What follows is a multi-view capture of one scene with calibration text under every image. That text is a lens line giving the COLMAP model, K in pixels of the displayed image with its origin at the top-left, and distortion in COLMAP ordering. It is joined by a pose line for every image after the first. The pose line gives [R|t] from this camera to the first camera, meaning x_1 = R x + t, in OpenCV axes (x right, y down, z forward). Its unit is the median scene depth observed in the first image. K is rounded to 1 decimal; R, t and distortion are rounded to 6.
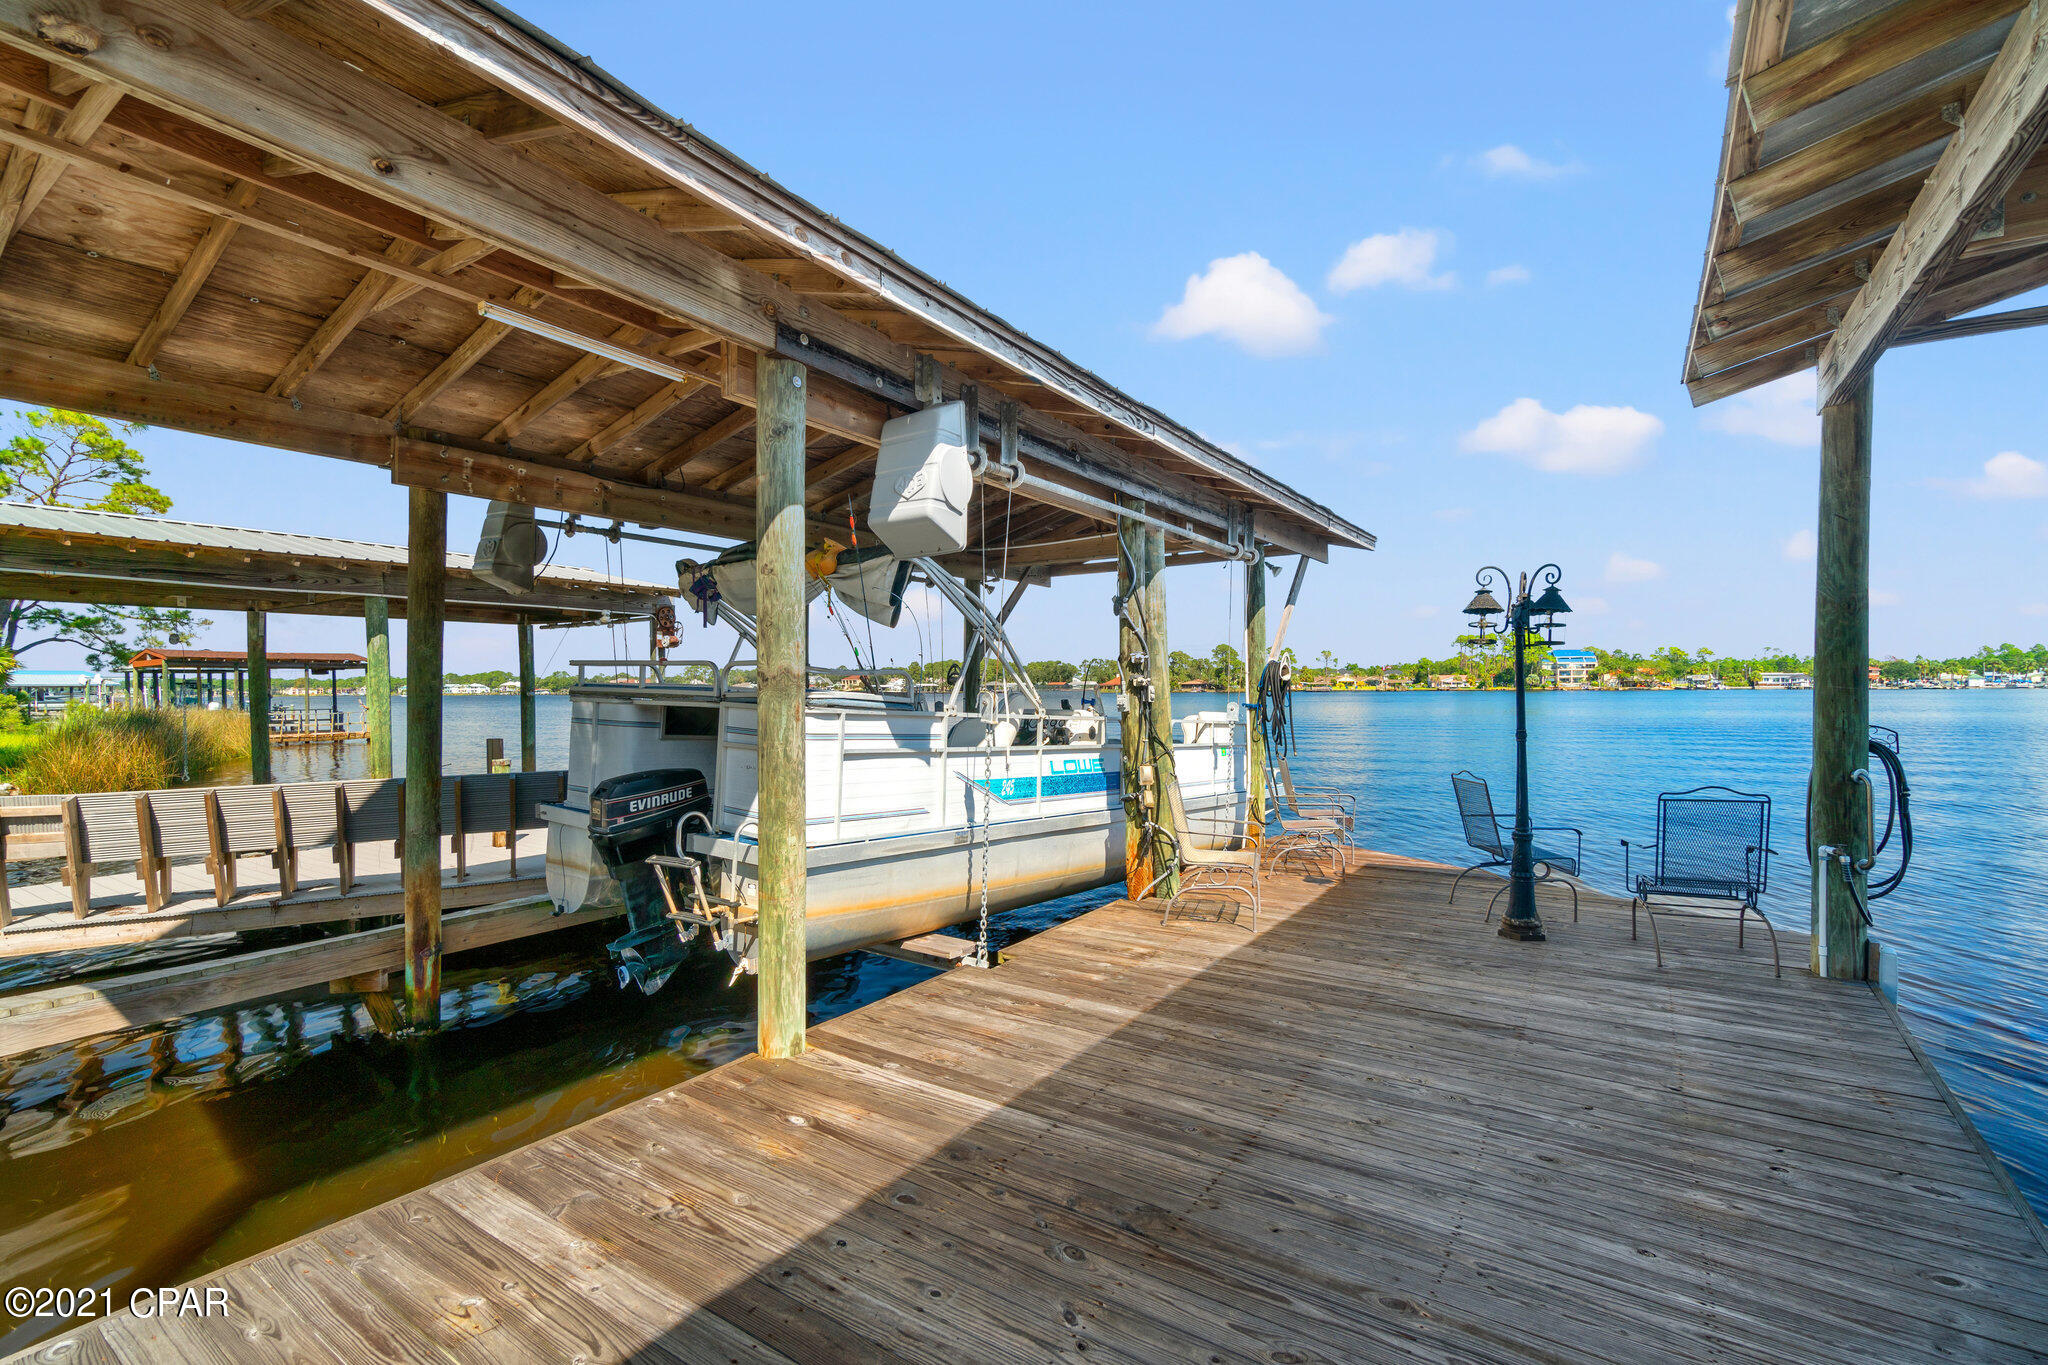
lens RADIAL K [[889.6, 0, 1025.6], [0, 889.6, 687.2], [0, 0, 1]] dist [-0.000596, -0.000052]
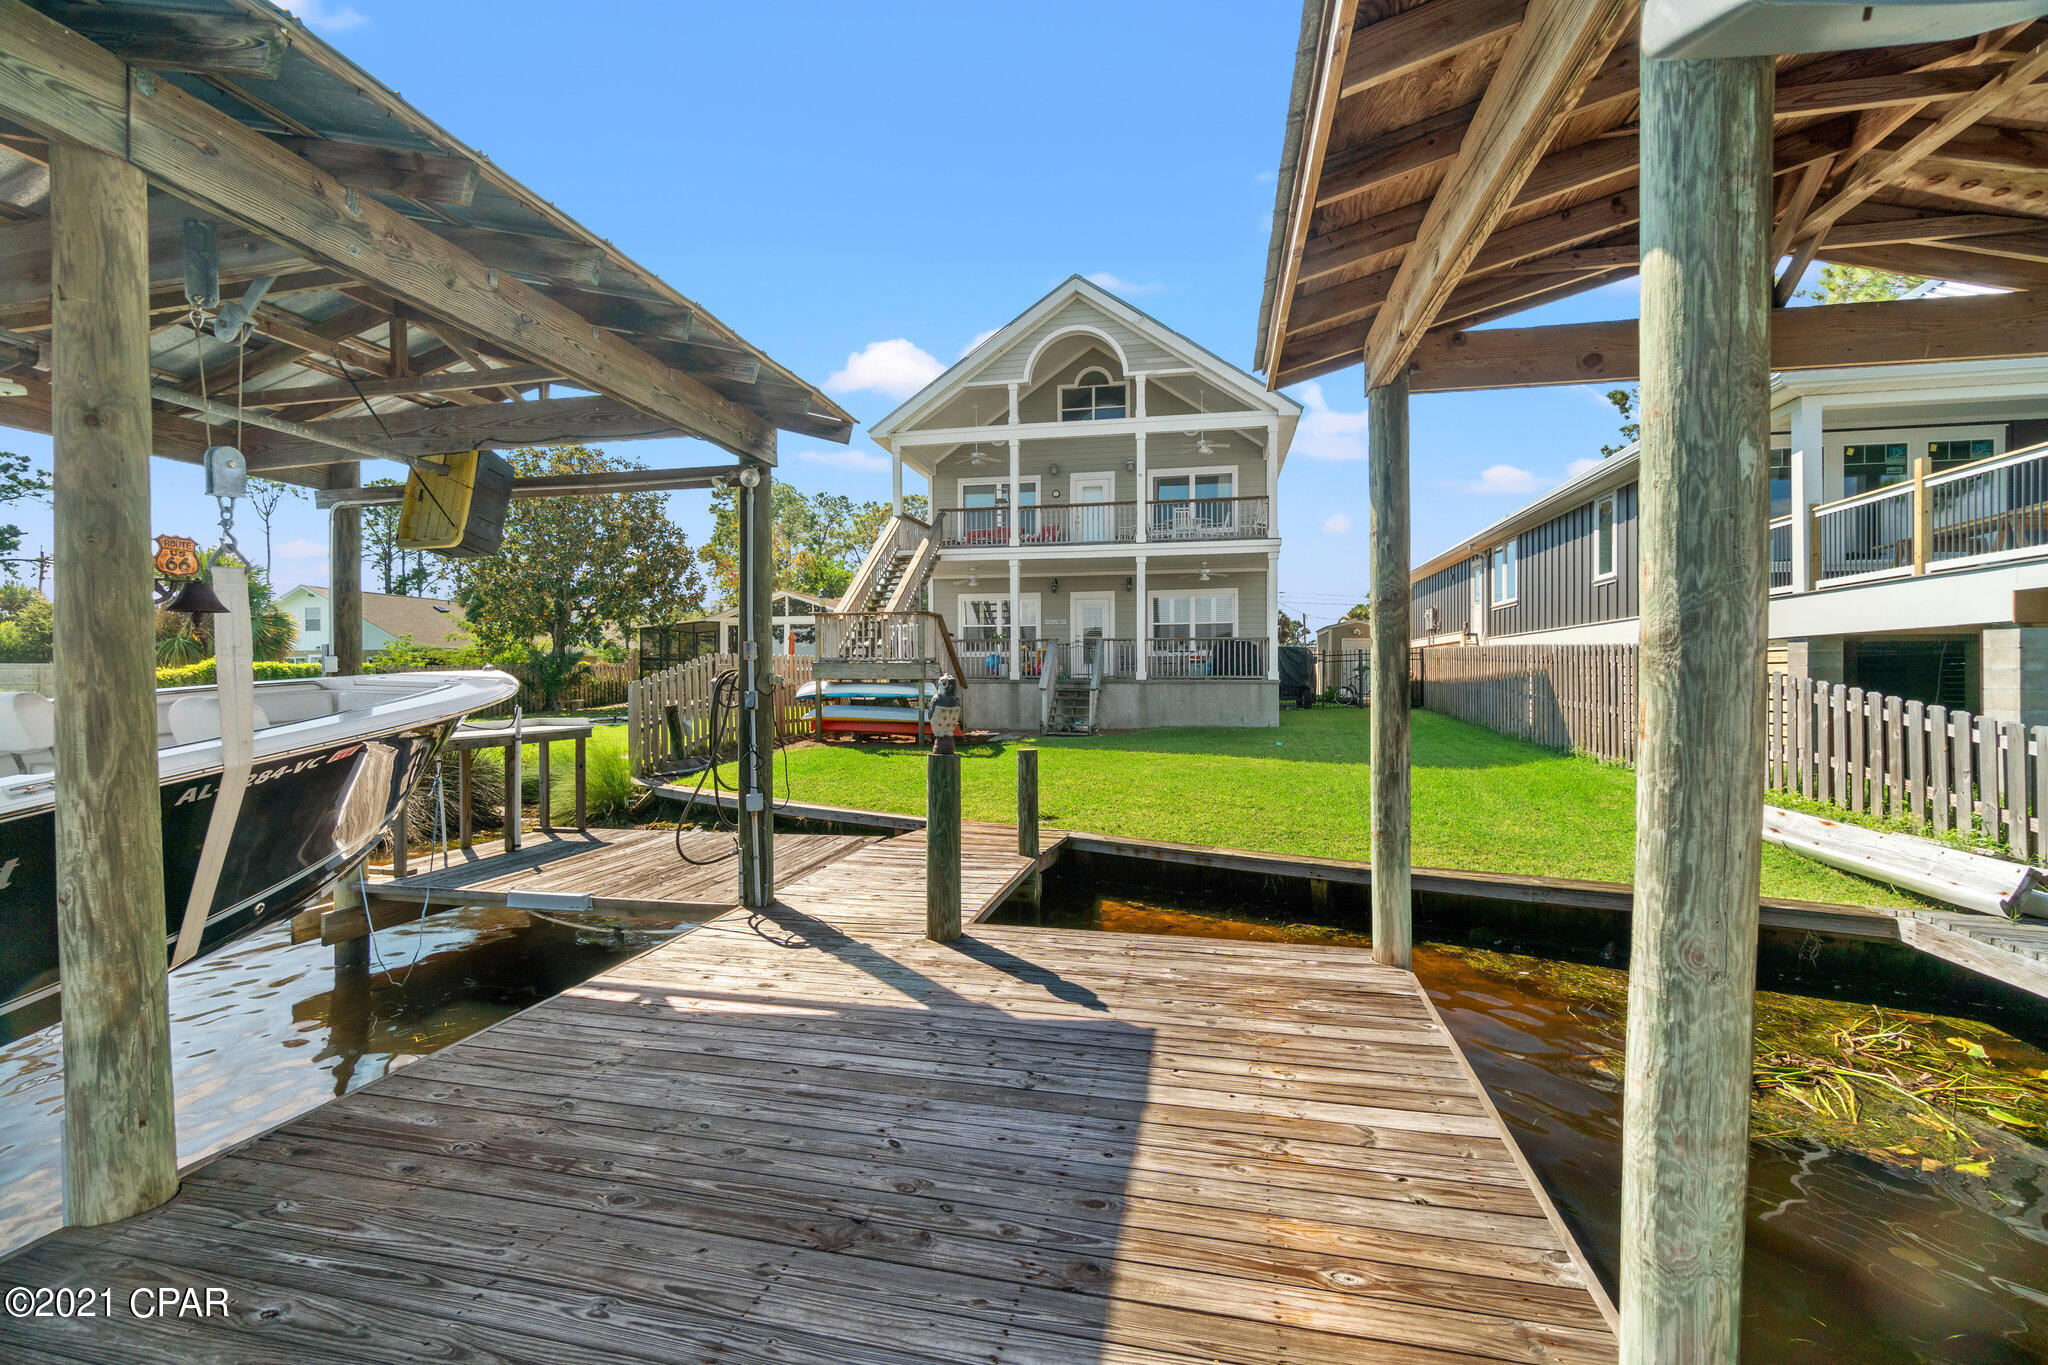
lens RADIAL K [[889.6, 0, 1018.8], [0, 889.6, 675.2], [0, 0, 1]] dist [-0.000596, -0.000052]
pose [[-0.933250, 0.010325, -0.359080, 0.301080], [0.007626, 0.999931, 0.008932, -0.003655], [0.359148, 0.005597, -0.933264, 1.999018]]
